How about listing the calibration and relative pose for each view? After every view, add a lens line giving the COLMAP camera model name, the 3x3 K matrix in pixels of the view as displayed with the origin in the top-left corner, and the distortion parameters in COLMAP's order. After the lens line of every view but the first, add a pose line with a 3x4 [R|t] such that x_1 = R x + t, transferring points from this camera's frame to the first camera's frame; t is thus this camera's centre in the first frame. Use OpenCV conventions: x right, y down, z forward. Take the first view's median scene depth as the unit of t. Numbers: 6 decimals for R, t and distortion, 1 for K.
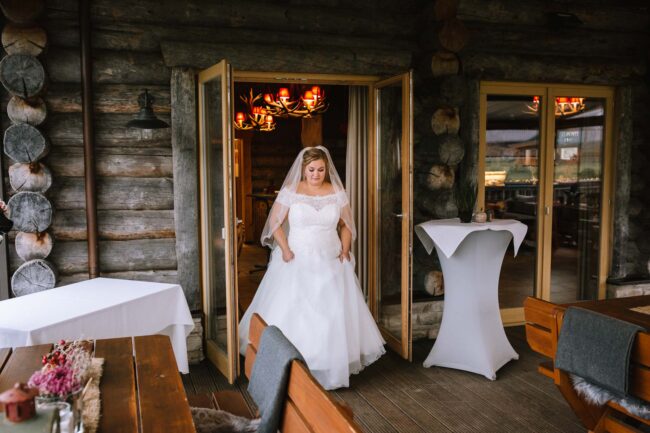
lens RADIAL K [[638.2, 0, 325.0], [0, 638.2, 216.5], [0, 0, 1]] dist [-0.002286, -0.012057]
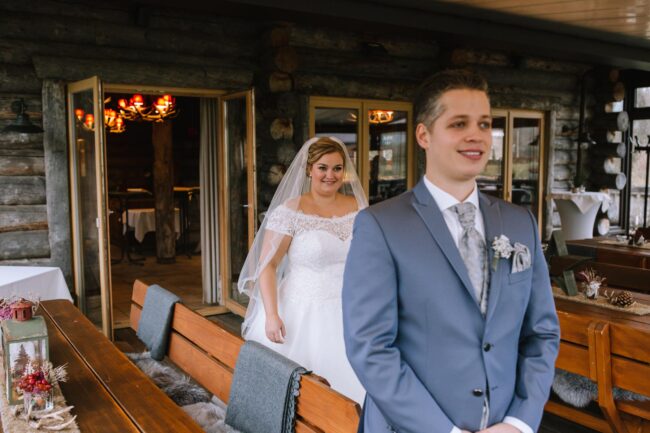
lens RADIAL K [[638.2, 0, 325.0], [0, 638.2, 216.5], [0, 0, 1]] dist [-0.002286, -0.012057]
pose [[0.969603, -0.019715, 0.243889, -0.034233], [0.019557, 0.999804, 0.003070, 0.017295], [-0.243902, 0.001793, 0.969798, -0.217654]]
